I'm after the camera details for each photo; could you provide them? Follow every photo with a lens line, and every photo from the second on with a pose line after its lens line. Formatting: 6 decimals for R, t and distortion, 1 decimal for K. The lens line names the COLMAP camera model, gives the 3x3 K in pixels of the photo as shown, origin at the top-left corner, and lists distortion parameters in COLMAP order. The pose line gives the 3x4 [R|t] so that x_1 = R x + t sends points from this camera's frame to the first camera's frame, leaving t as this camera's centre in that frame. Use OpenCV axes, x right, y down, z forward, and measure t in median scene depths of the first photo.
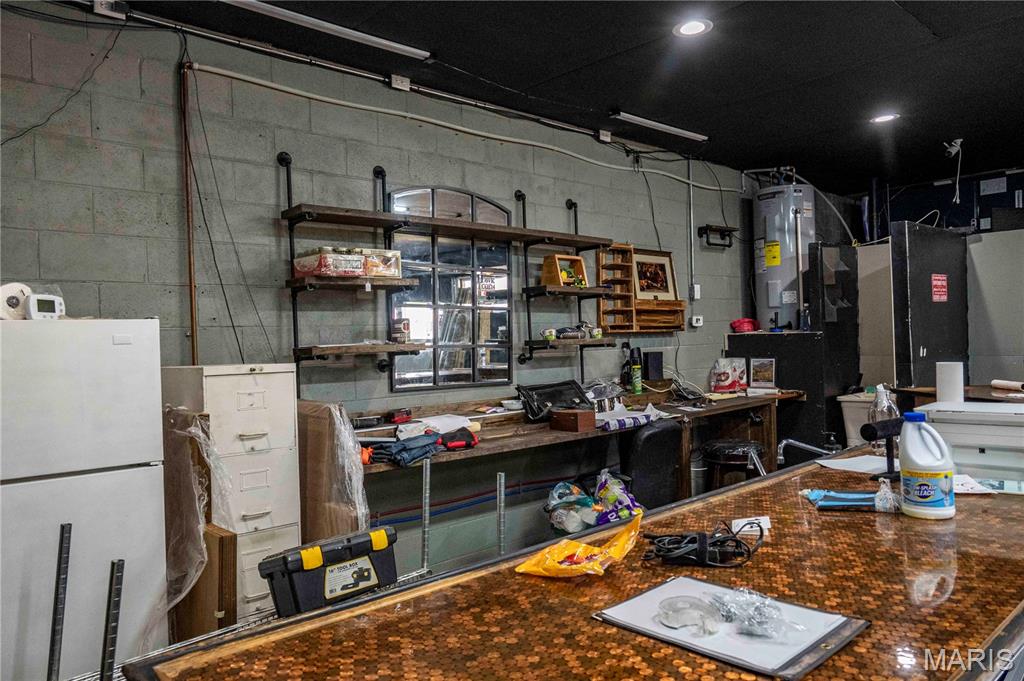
lens RADIAL K [[697.4, 0, 512.0], [0, 697.4, 340.5], [0, 0, 1]] dist [-0.003266, -0.000646]
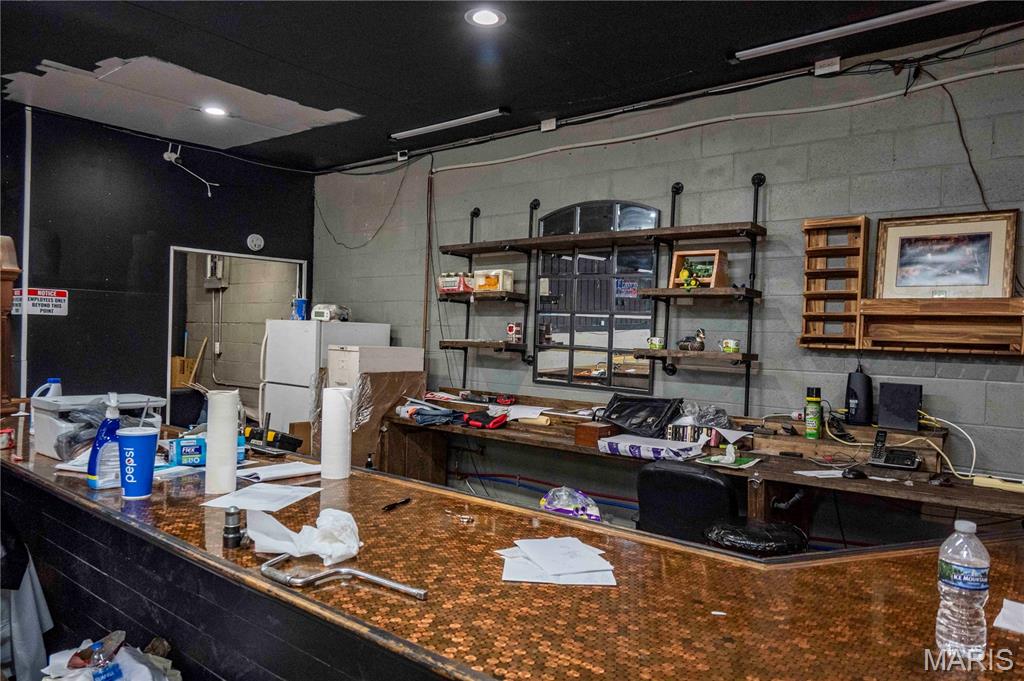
lens RADIAL K [[691.7, 0, 512.0], [0, 691.7, 340.5], [0, 0, 1]] dist [0.000348, 0.000874]
pose [[0.154417, 0.029171, -0.987575, 0.838677], [-0.048997, 0.998560, 0.021835, -0.020456], [0.986790, 0.045017, 0.155624, 0.640409]]
